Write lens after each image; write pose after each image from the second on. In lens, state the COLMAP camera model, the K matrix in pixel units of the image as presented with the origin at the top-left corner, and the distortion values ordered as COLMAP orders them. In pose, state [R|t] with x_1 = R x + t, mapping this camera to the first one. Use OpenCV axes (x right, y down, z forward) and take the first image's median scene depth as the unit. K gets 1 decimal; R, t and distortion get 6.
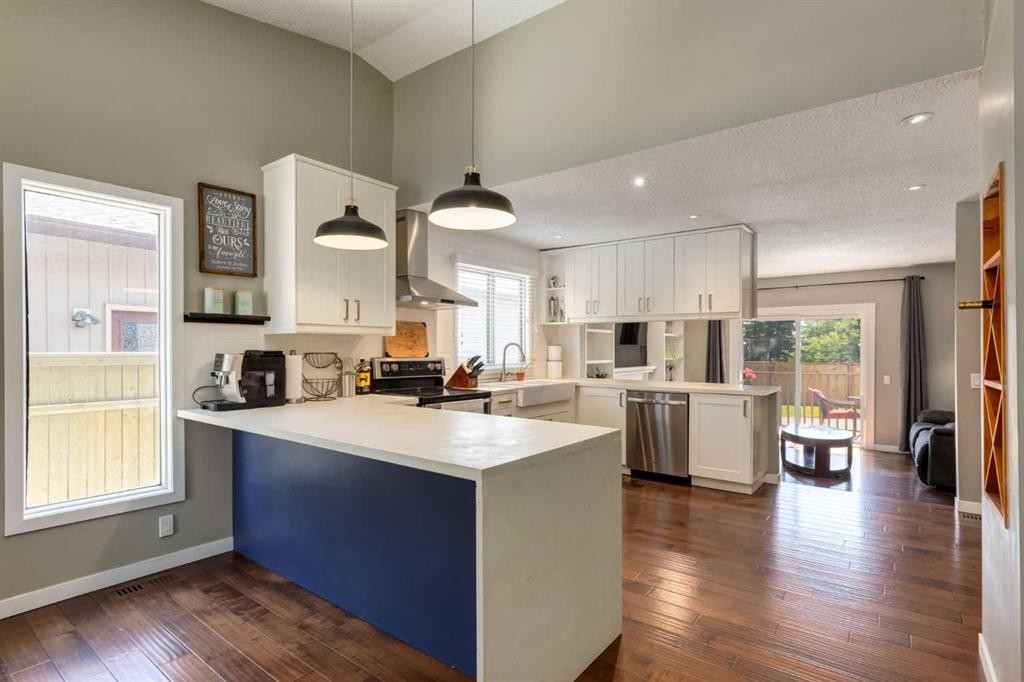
lens RADIAL K [[511.2, 0, 509.6], [0, 511.2, 359.5], [0, 0, 1]] dist [-0.000655, 0.000105]
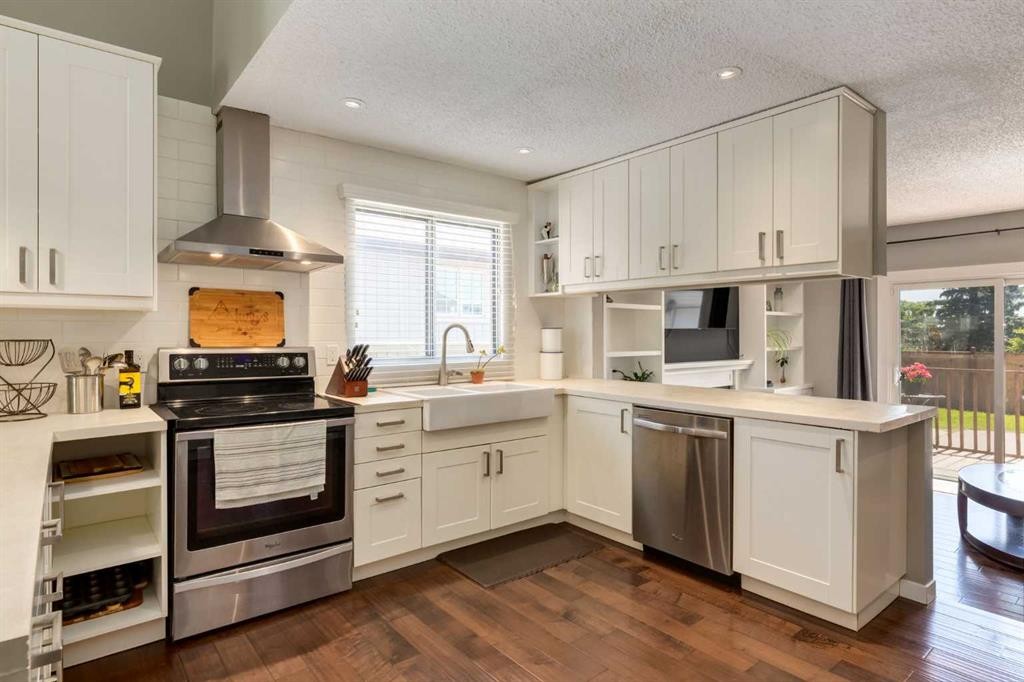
lens RADIAL K [[557.0, 0, 512.0], [0, 557.0, 341.0], [0, 0, 1]] dist [0.000608, 0.000374]
pose [[0.972633, 0.002706, -0.232330, 0.251239], [-0.004751, 0.999955, -0.008243, -0.006968], [0.232297, 0.009121, 0.972602, 0.368175]]
